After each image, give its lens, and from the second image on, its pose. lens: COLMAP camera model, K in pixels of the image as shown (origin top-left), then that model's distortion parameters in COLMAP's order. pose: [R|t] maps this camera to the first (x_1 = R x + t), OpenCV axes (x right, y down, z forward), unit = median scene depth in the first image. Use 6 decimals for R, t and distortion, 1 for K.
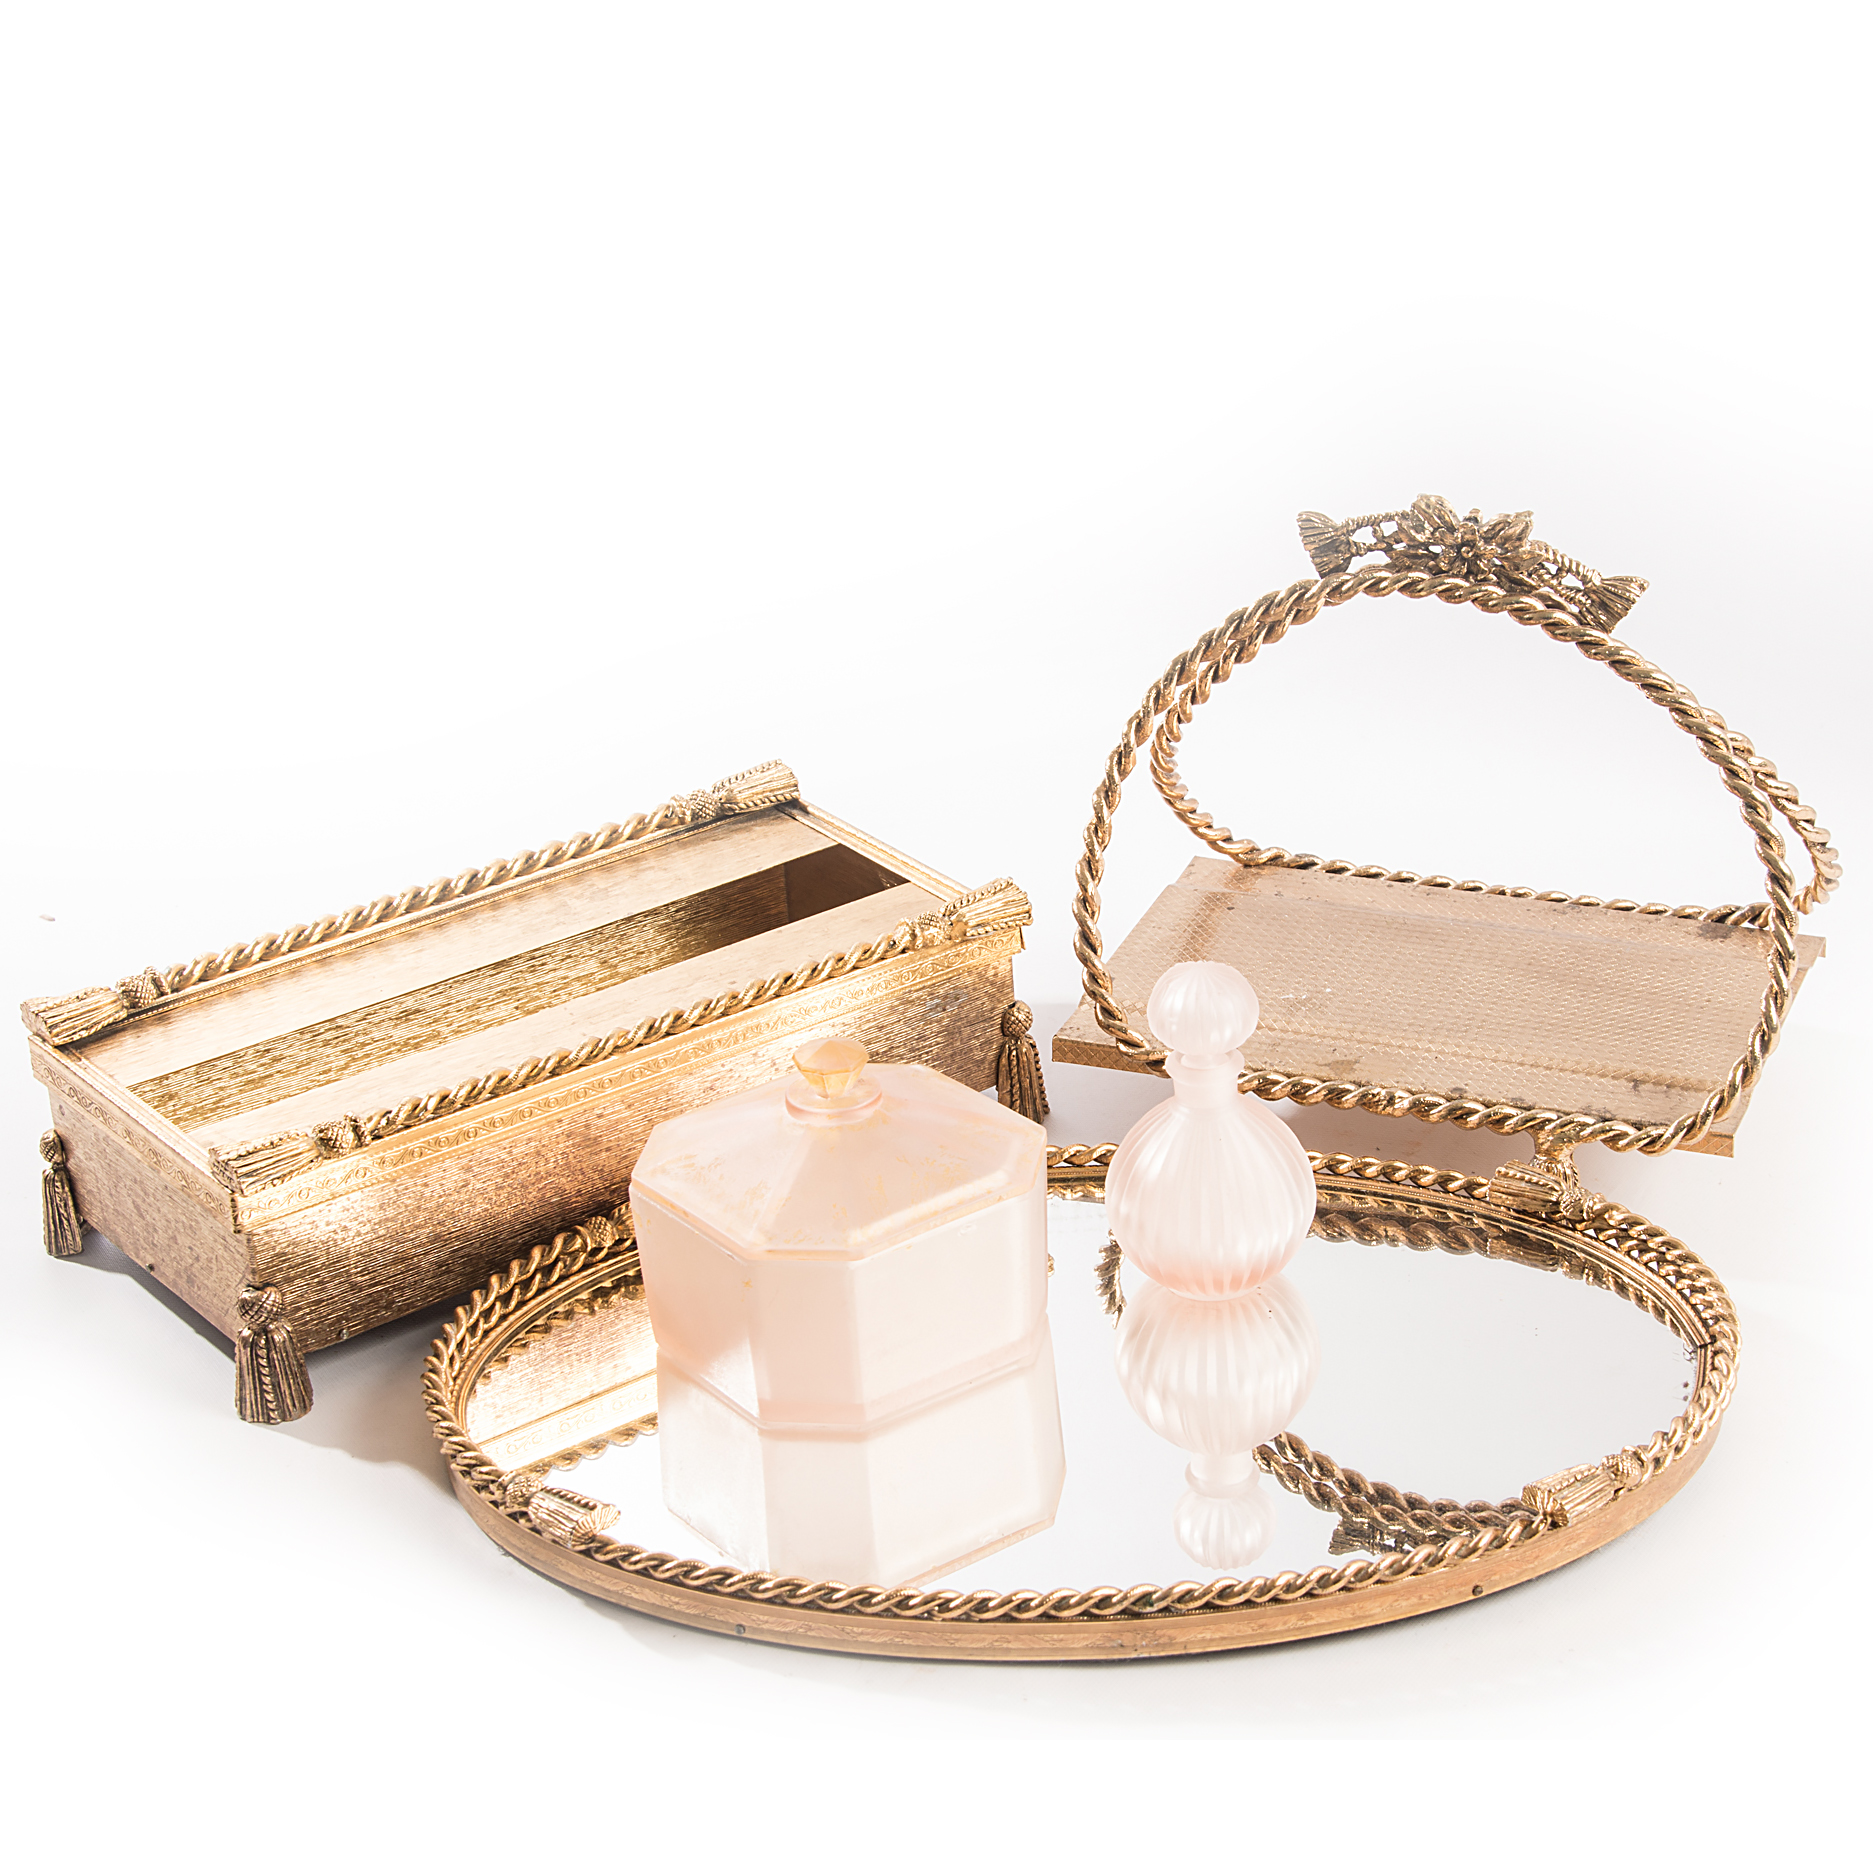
lens RADIAL K [[3964.4, 0, 1174.5], [0, 3964.4, 932.0], [0, 0, 1]] dist [0.016747, -0.555825]
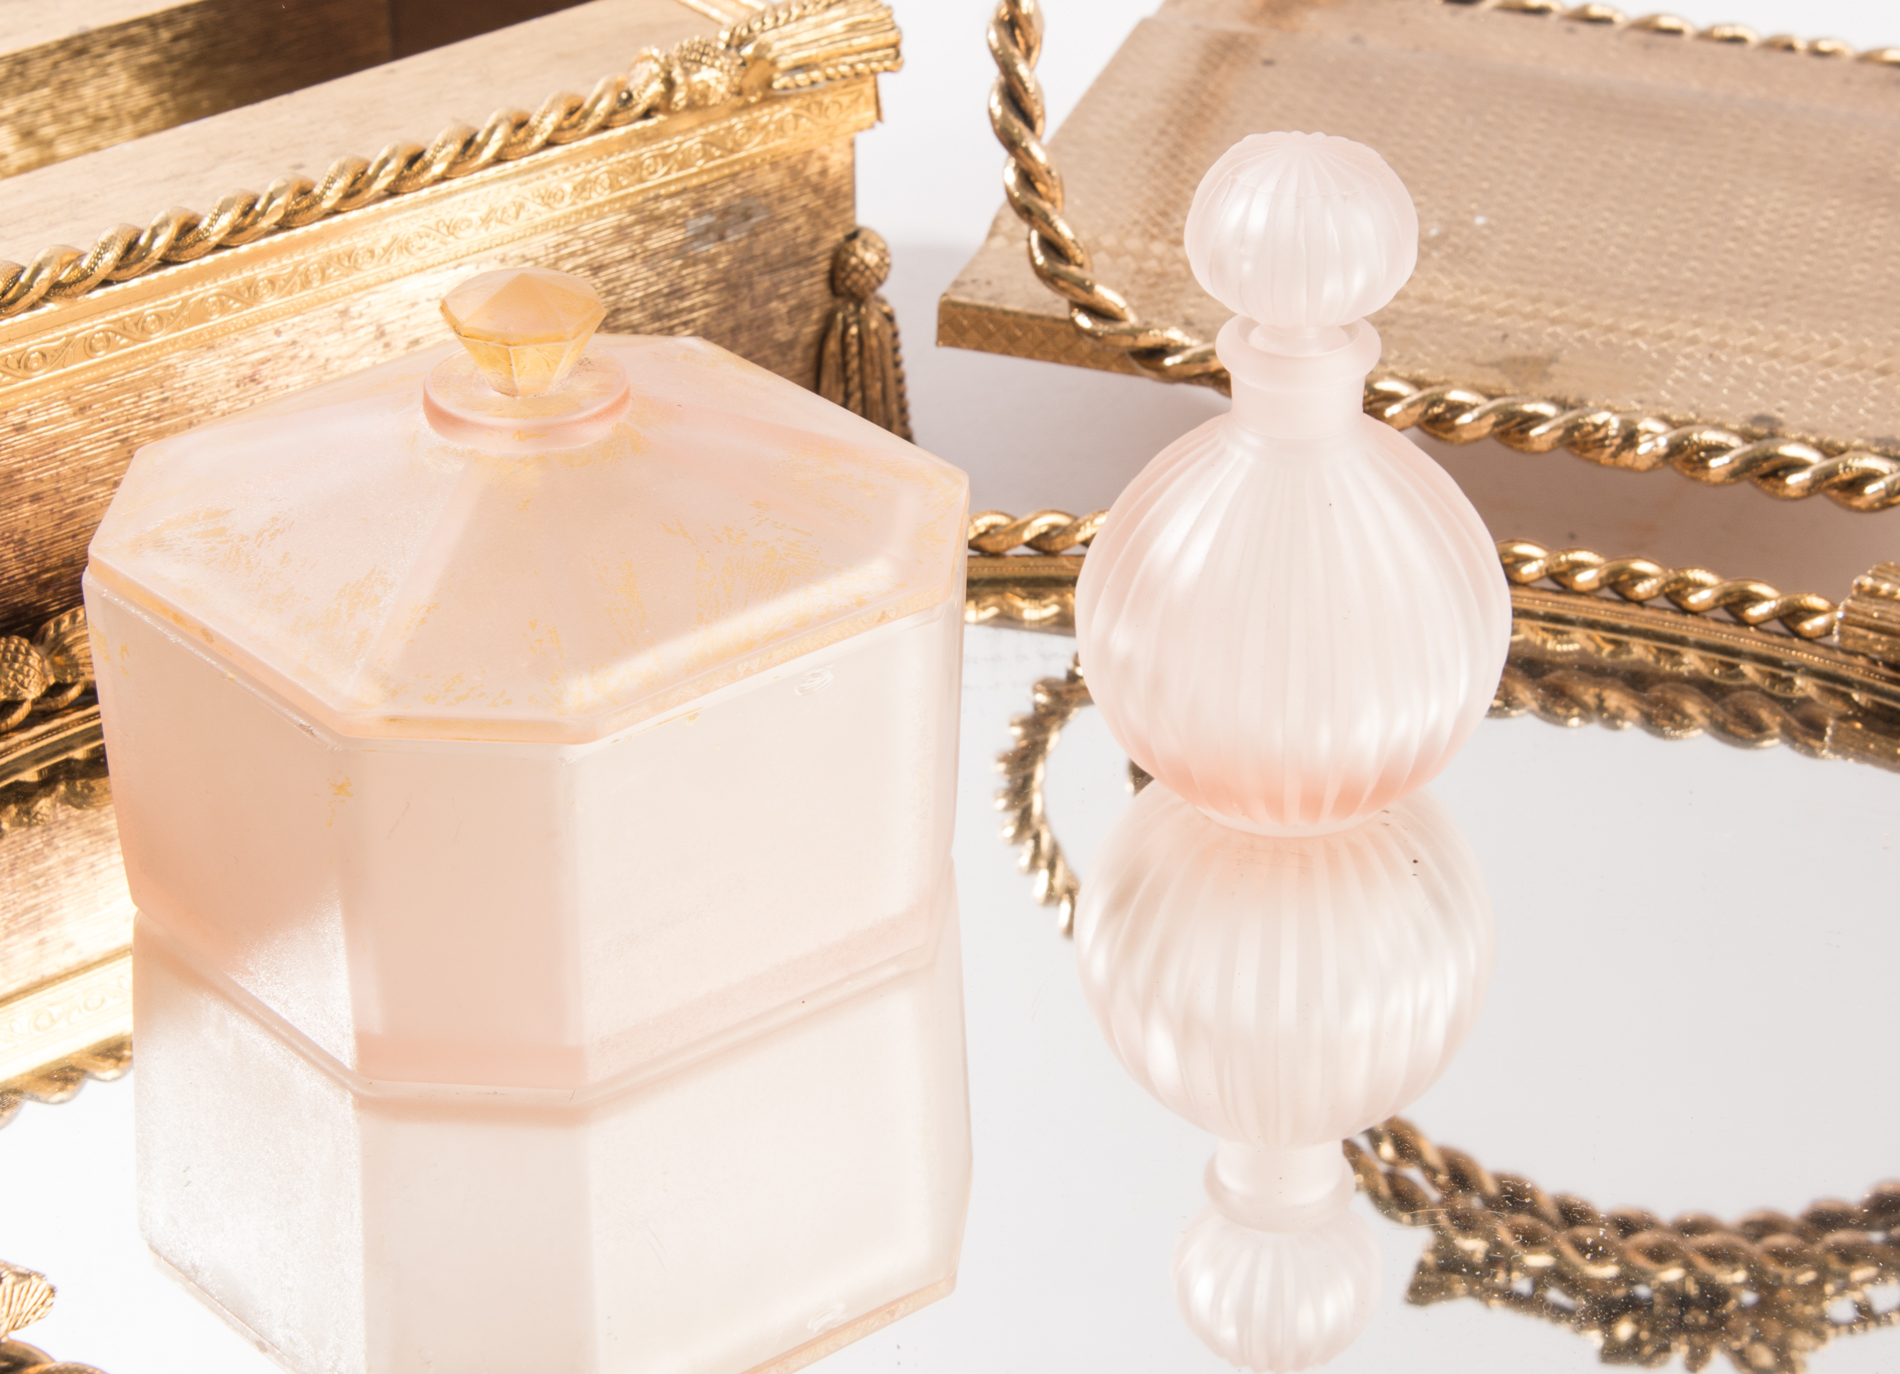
lens RADIAL K [[5538.9, 0, 1103.7], [0, 5538.9, 563.2], [0, 0, 1]] dist [0.189203, -0.028407]
pose [[0.998372, 0.022695, 0.052328, -0.047666], [-0.025581, 0.998149, 0.055171, 0.021640], [-0.050979, -0.056419, 0.997105, 0.311090]]
